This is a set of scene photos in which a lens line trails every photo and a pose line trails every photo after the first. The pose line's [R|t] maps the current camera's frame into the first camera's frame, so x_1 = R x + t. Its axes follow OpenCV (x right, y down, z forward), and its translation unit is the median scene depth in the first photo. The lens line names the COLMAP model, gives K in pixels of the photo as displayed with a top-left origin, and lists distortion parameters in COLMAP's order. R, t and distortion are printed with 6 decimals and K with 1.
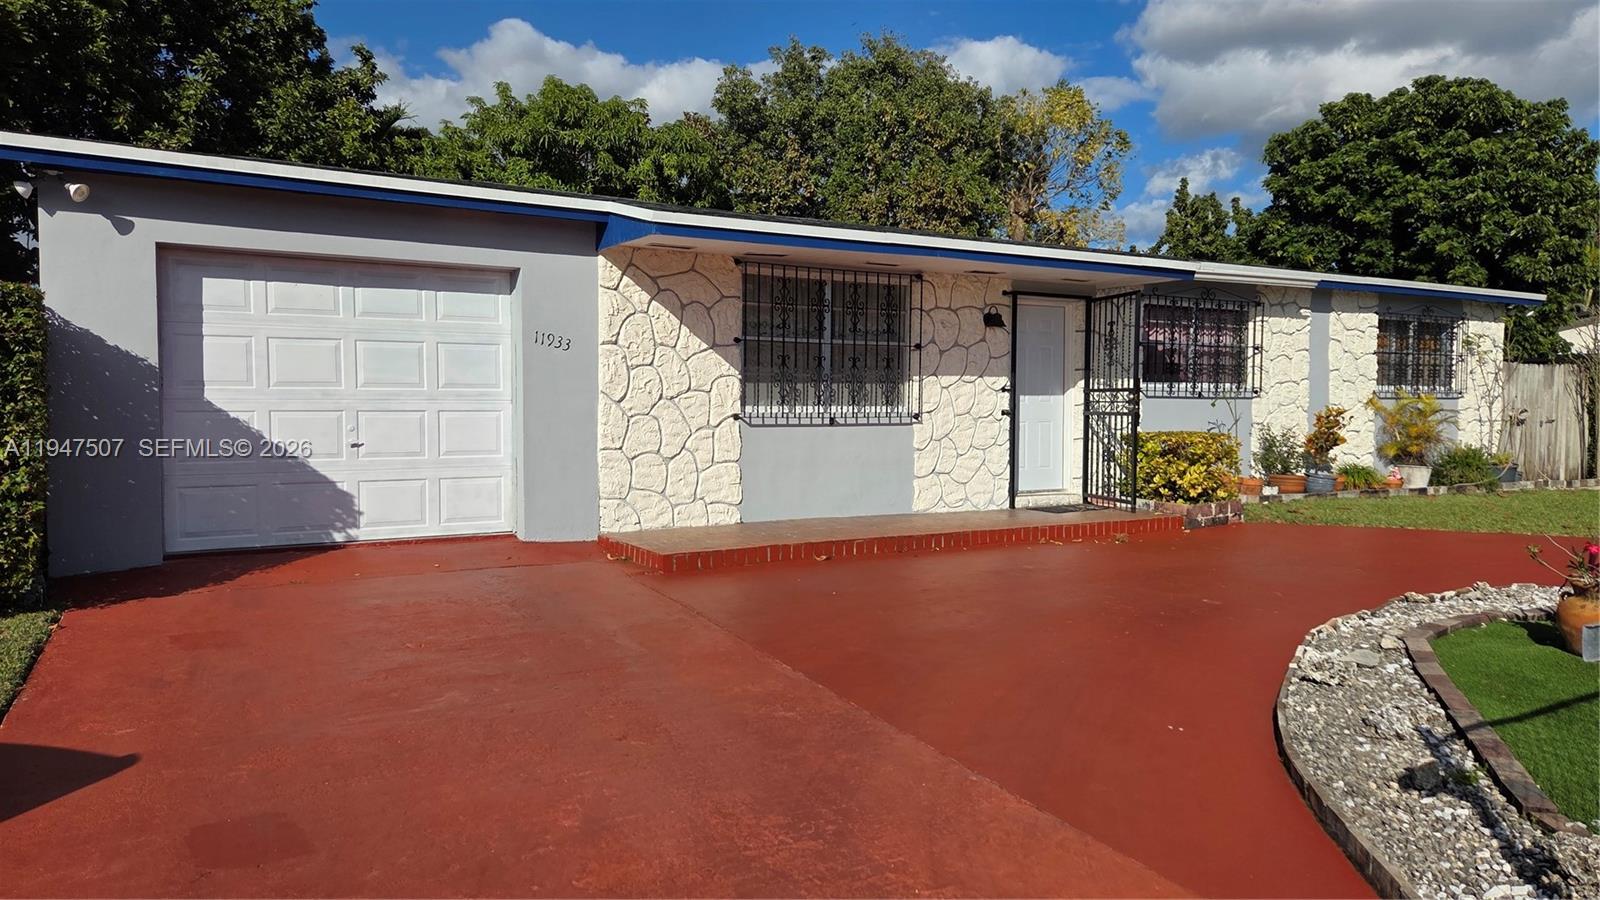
lens RADIAL K [[1067.8, 0, 791.0], [0, 1067.8, 449.7], [0, 0, 1]] dist [0.070402, -0.053455]
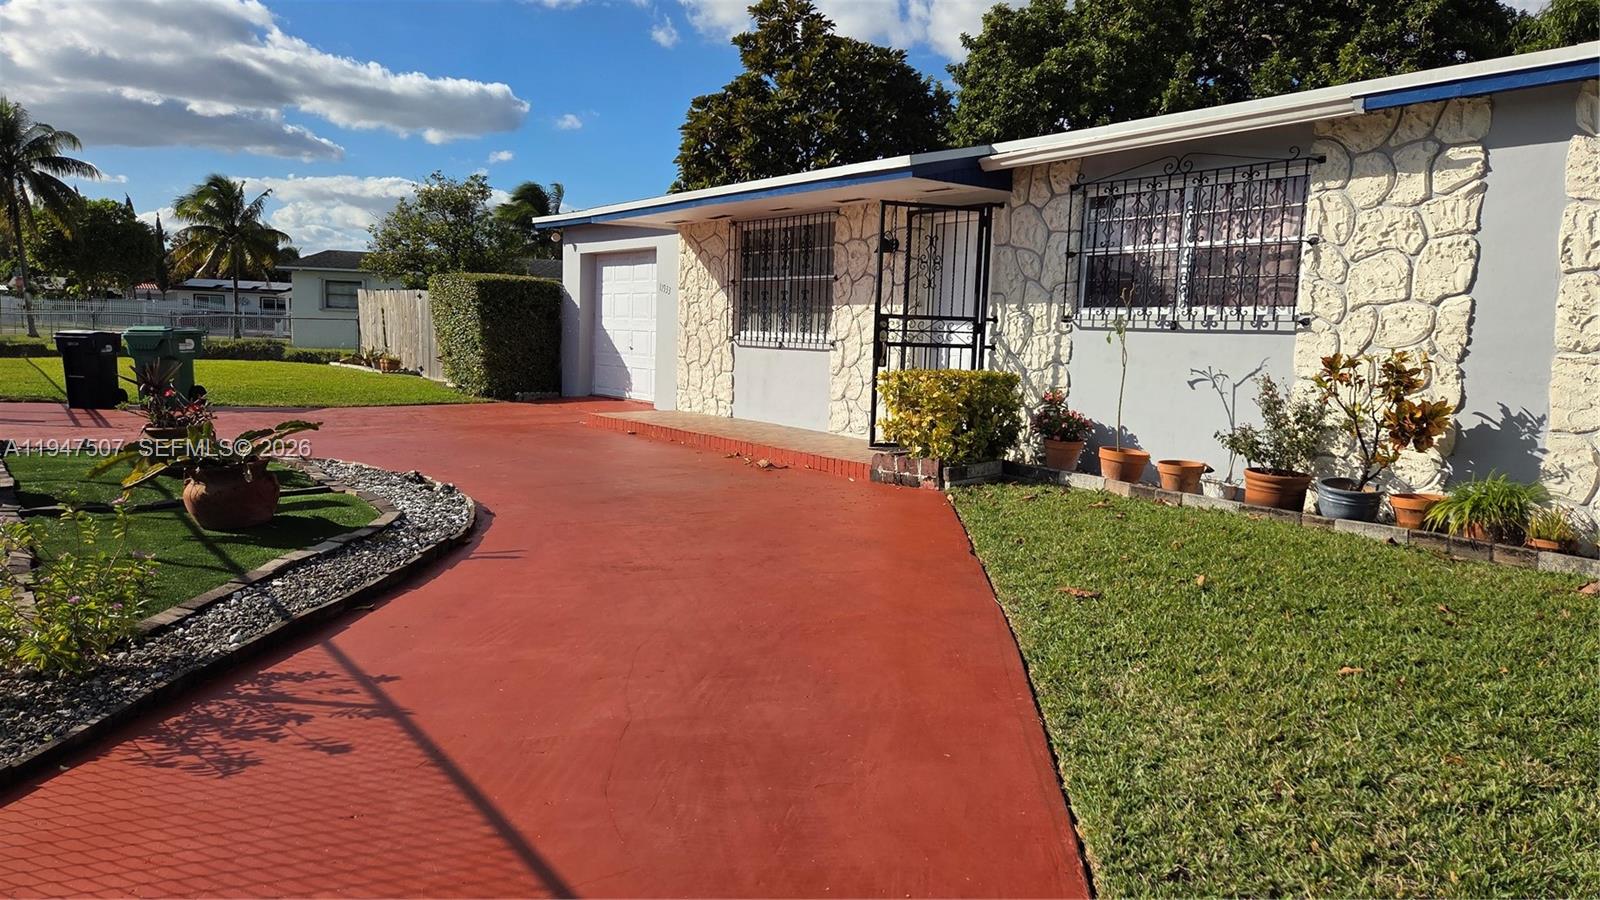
lens RADIAL K [[1067.8, 0, 811.0], [0, 1067.8, 452.8], [0, 0, 1]] dist [0.070402, -0.053455]
pose [[0.110580, 0.109371, -0.987831, 0.973571], [-0.077878, 0.991824, 0.101095, -0.023797], [0.990811, 0.065751, 0.118193, 0.699881]]
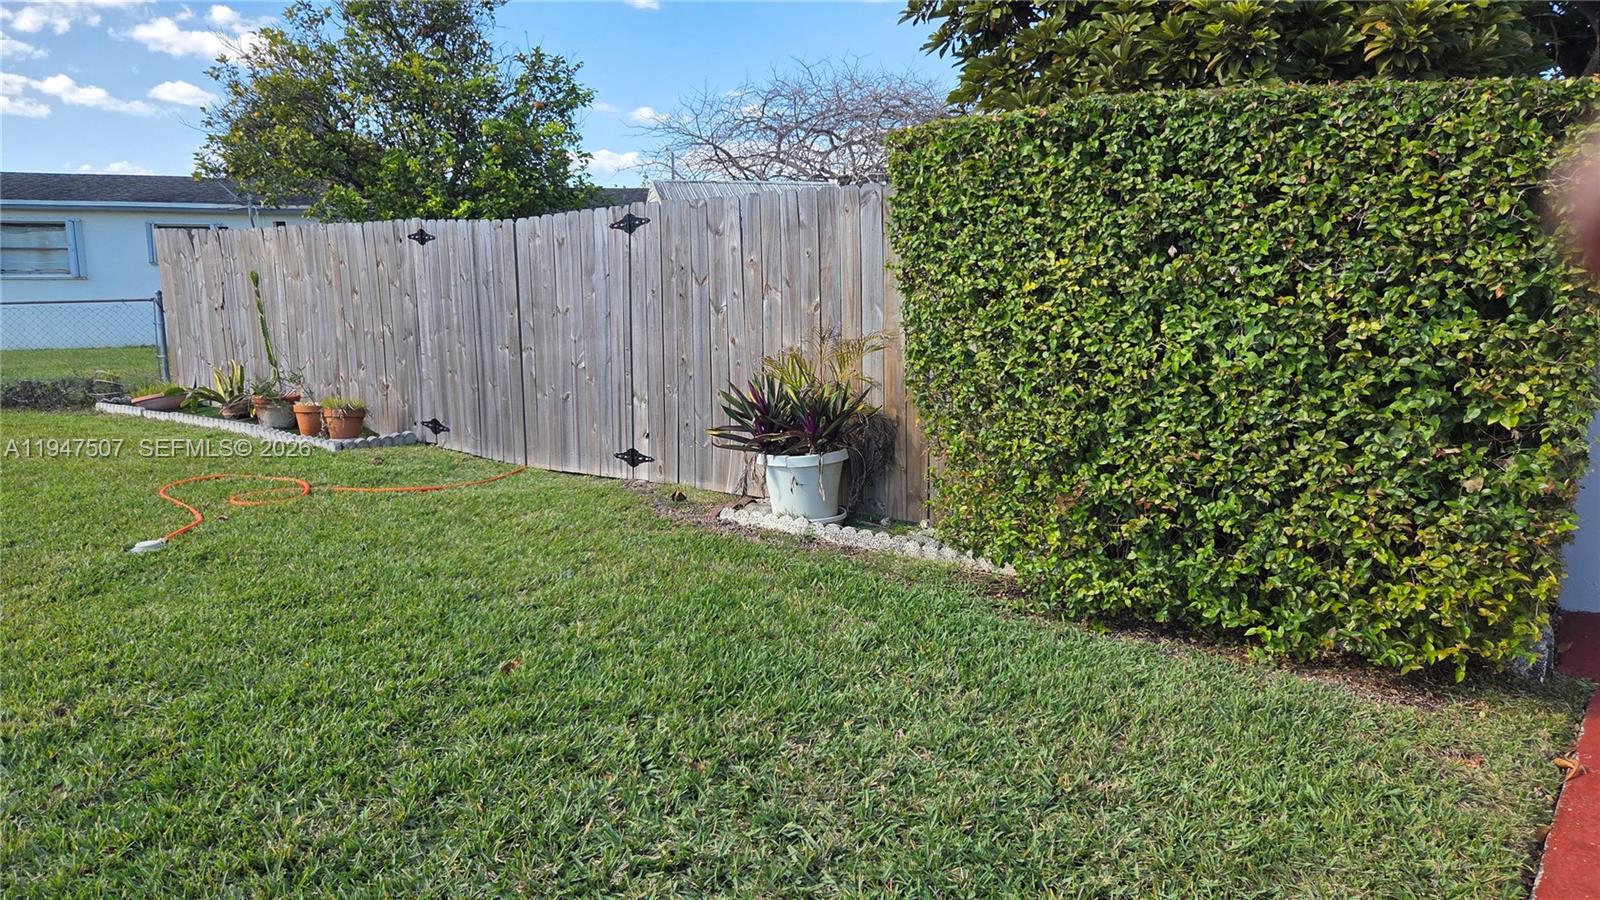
lens RADIAL K [[1067.8, 0, 801.4], [0, 1067.8, 438.7], [0, 0, 1]] dist [0.070402, -0.053455]
pose [[0.370933, 0.132267, -0.919192, -0.163980], [-0.029401, 0.990982, 0.130733, -0.019790], [0.928194, -0.021468, 0.371477, 0.218990]]
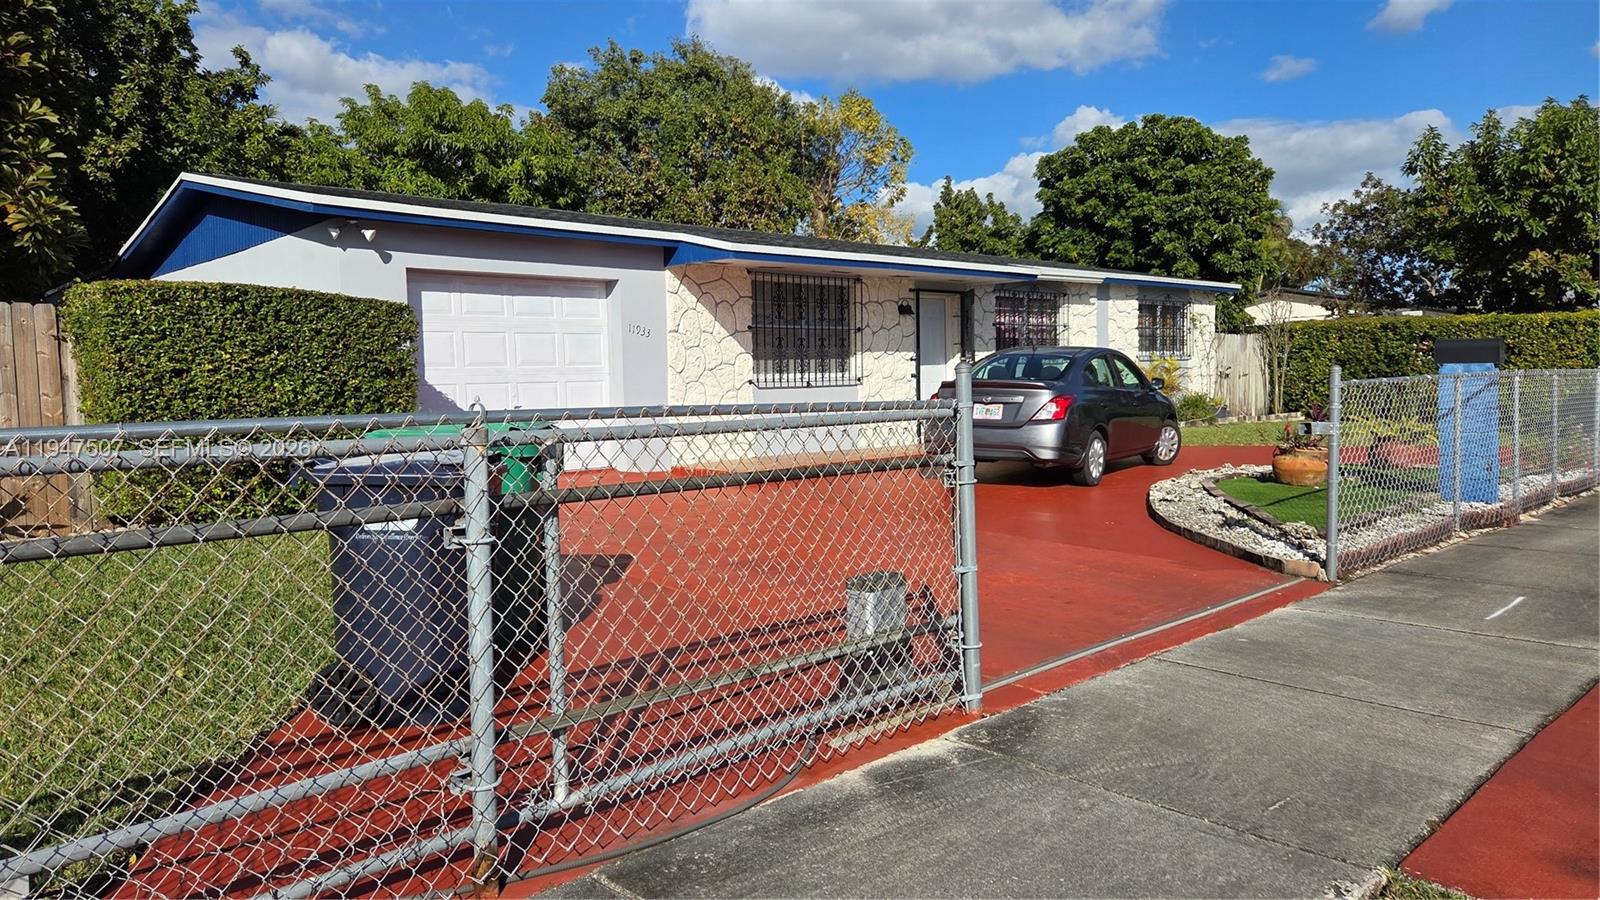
lens RADIAL K [[1067.8, 0, 787.4], [0, 1067.8, 447.9], [0, 0, 1]] dist [0.070402, -0.053455]
pose [[0.975168, -0.040114, 0.217802, -0.231819], [0.036002, 0.999091, 0.022817, 0.018811], [-0.218520, -0.014409, 0.975726, -0.285984]]
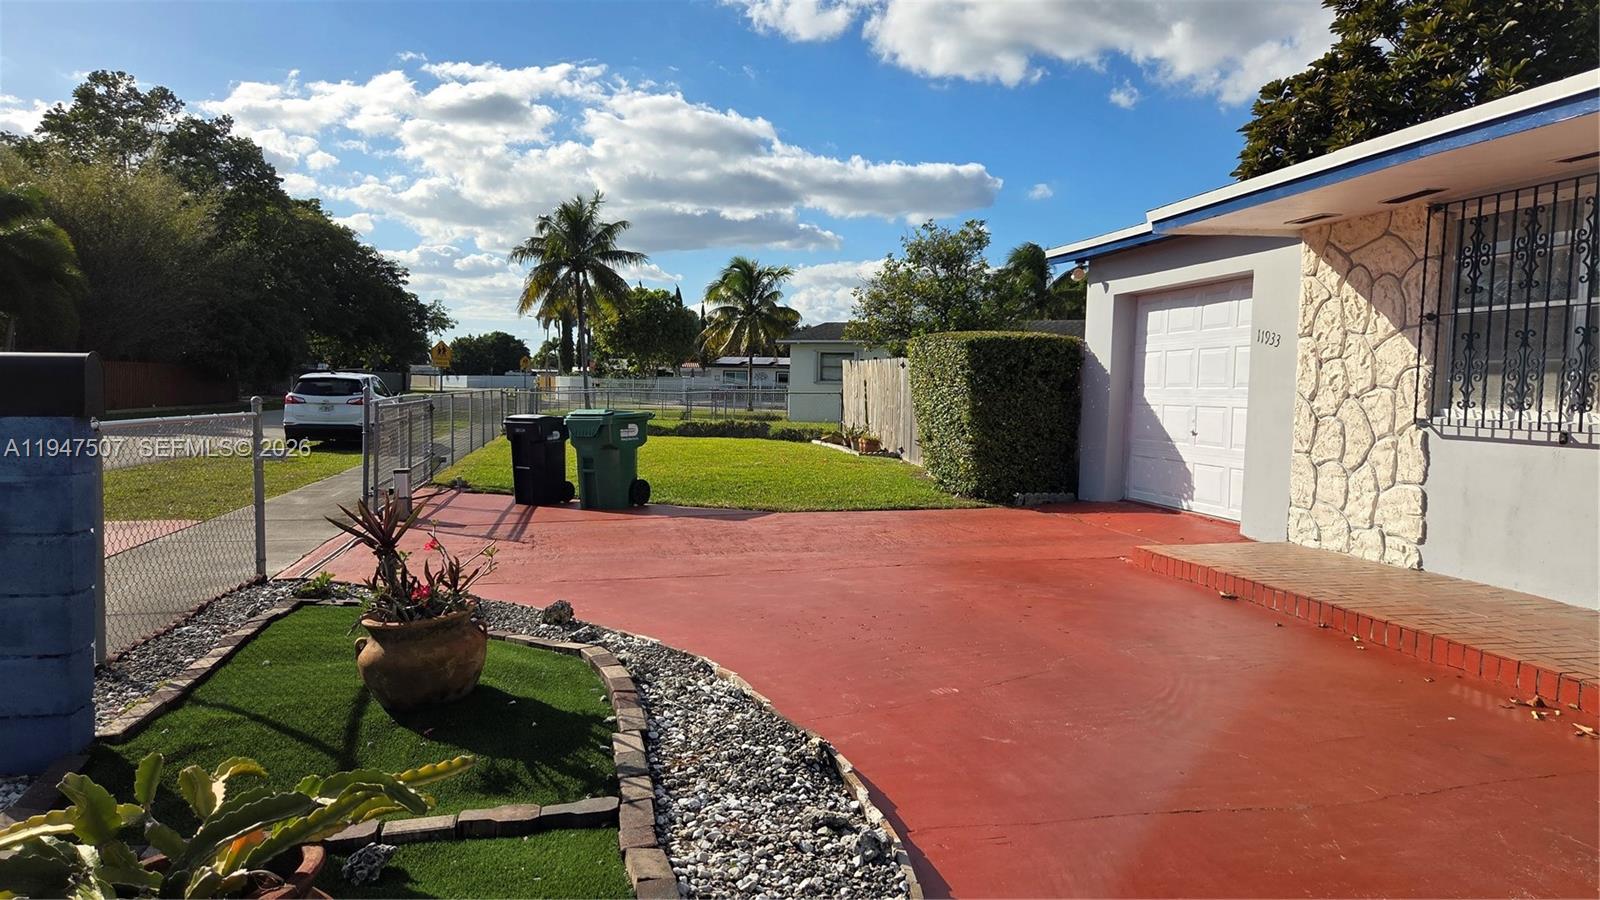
lens RADIAL K [[1067.8, 0, 801.3], [0, 1067.8, 460.4], [0, 0, 1]] dist [0.070402, -0.053455]
pose [[-0.336095, 0.054304, -0.940261, 0.580156], [-0.063088, 0.994796, 0.080004, -0.027993], [0.939713, 0.086209, -0.330920, 0.626406]]
